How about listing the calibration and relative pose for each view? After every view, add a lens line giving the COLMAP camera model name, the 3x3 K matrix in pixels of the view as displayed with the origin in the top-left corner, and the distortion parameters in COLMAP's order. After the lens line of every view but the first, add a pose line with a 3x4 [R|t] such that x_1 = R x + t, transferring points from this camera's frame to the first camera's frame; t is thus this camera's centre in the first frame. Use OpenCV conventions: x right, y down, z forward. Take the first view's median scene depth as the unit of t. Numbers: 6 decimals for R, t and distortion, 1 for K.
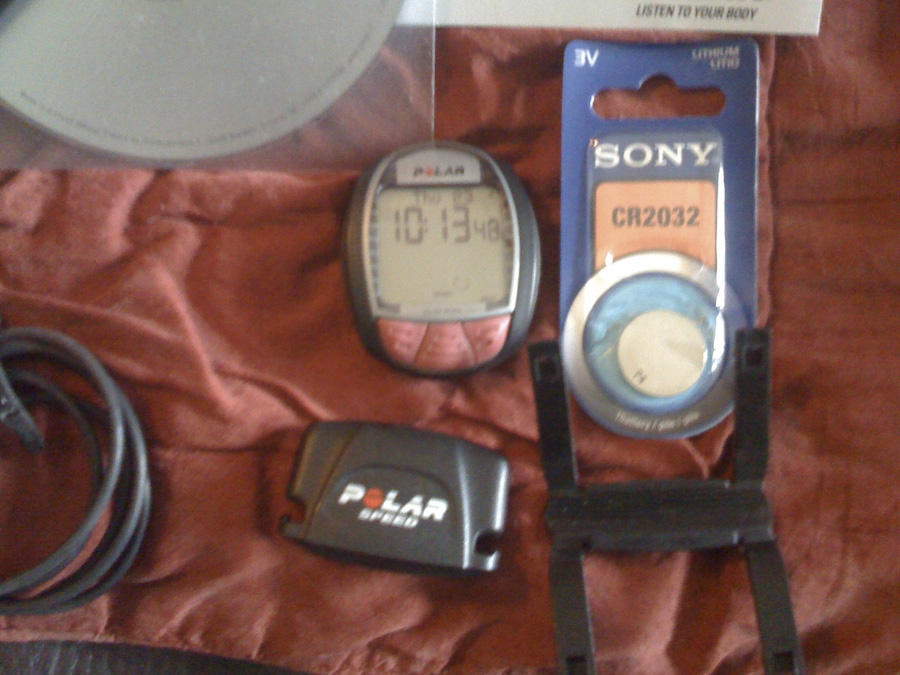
lens RADIAL K [[922.7, 0, 450.0], [0, 922.7, 337.5], [0, 0, 1]] dist [0.292865, -0.880690]
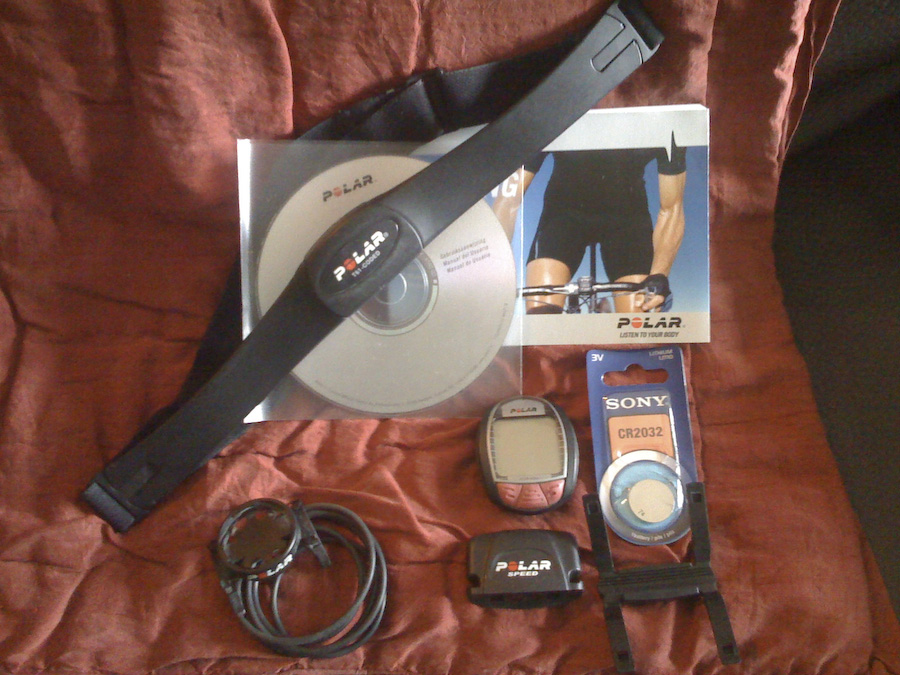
lens RADIAL K [[922.7, 0, 450.0], [0, 922.7, 337.5], [0, 0, 1]] dist [0.292865, -0.880690]
pose [[0.999152, -0.040113, -0.009247, -0.155649], [0.035075, 0.947167, -0.318817, 0.296770], [0.021547, 0.318223, 0.947771, -0.941746]]
